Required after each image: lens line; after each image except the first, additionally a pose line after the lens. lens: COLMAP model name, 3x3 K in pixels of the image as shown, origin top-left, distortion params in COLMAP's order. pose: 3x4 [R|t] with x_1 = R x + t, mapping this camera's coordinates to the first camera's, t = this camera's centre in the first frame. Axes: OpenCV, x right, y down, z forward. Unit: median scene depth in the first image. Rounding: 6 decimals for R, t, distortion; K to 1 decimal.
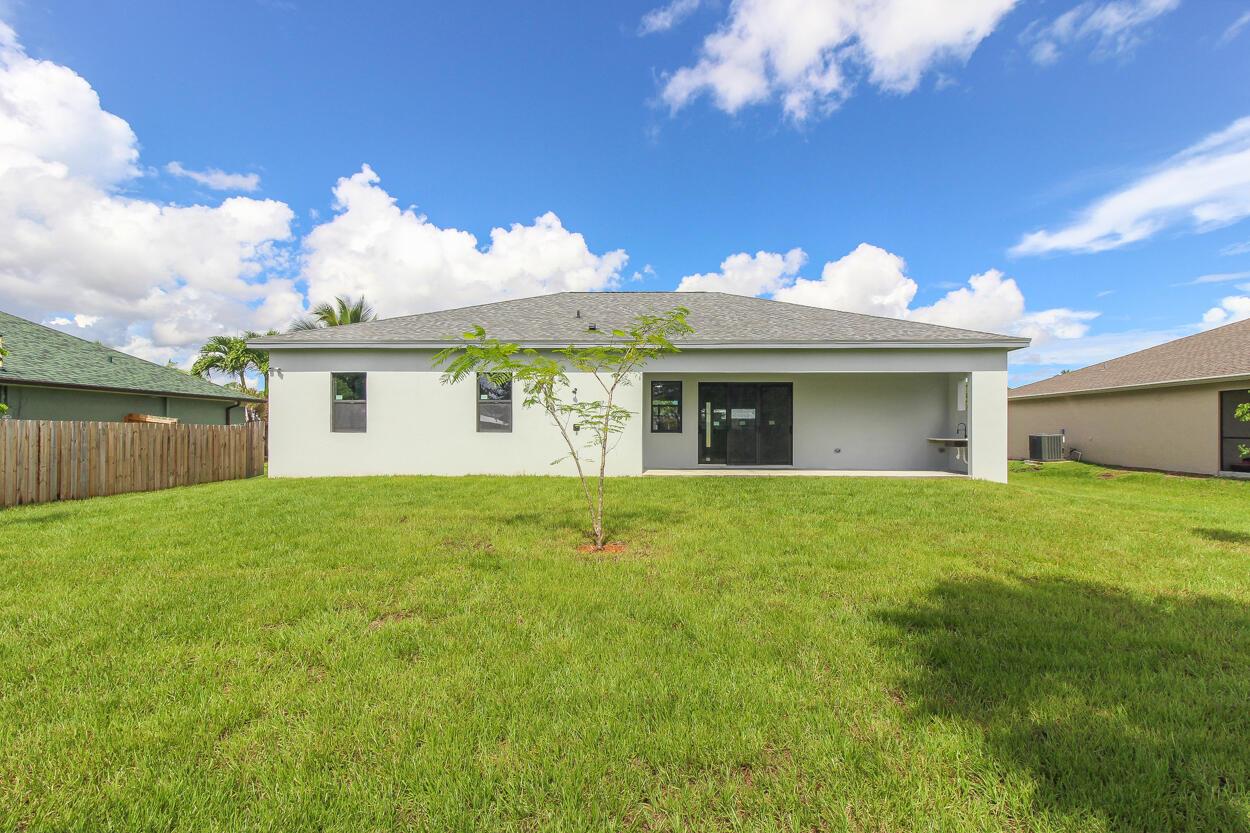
lens RADIAL K [[607.1, 0, 623.3], [0, 607.1, 438.3], [0, 0, 1]] dist [-0.025204, 0.000050]
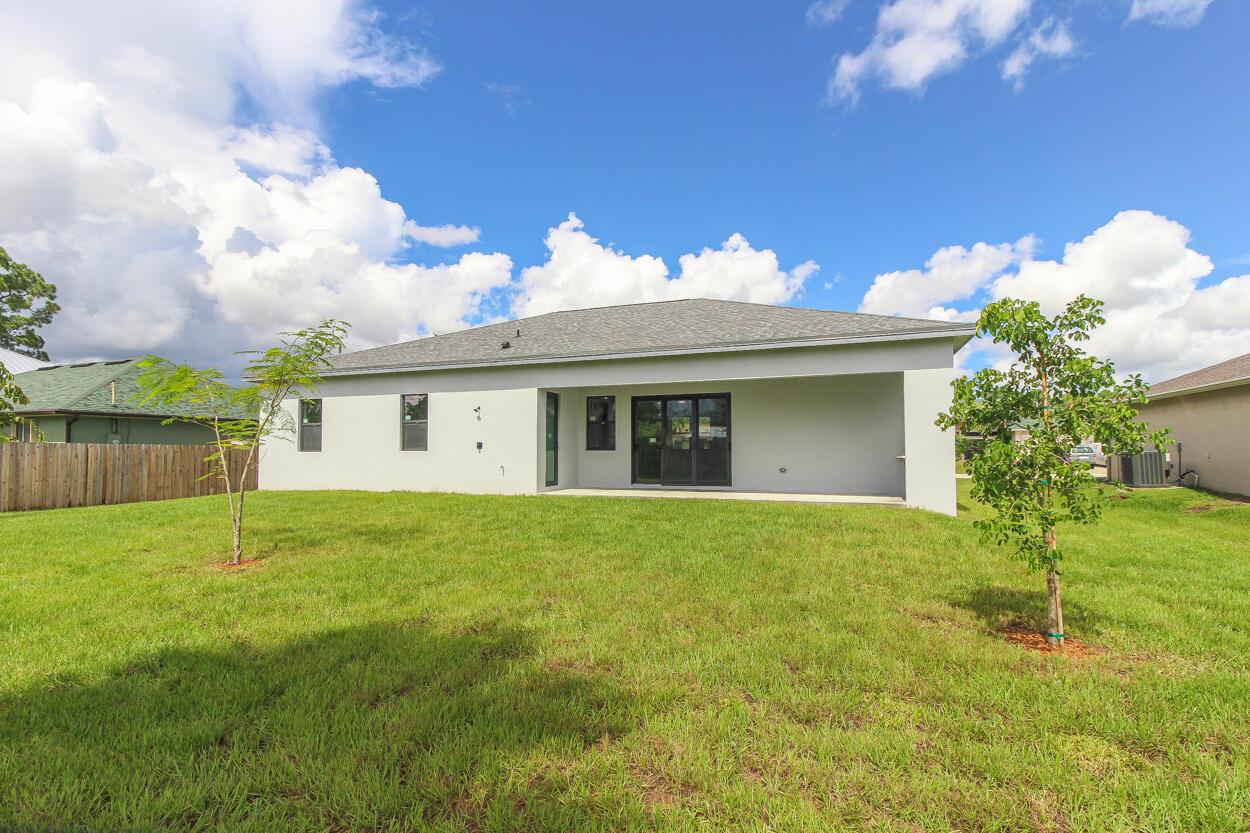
lens RADIAL K [[597.4, 0, 625.1], [0, 597.4, 414.4], [0, 0, 1]] dist [0.002551, -0.000070]
pose [[0.932688, -0.027189, -0.359657, 0.445246], [0.001951, 0.997520, -0.070350, 0.001009], [0.360678, 0.064913, 0.930429, 0.133867]]
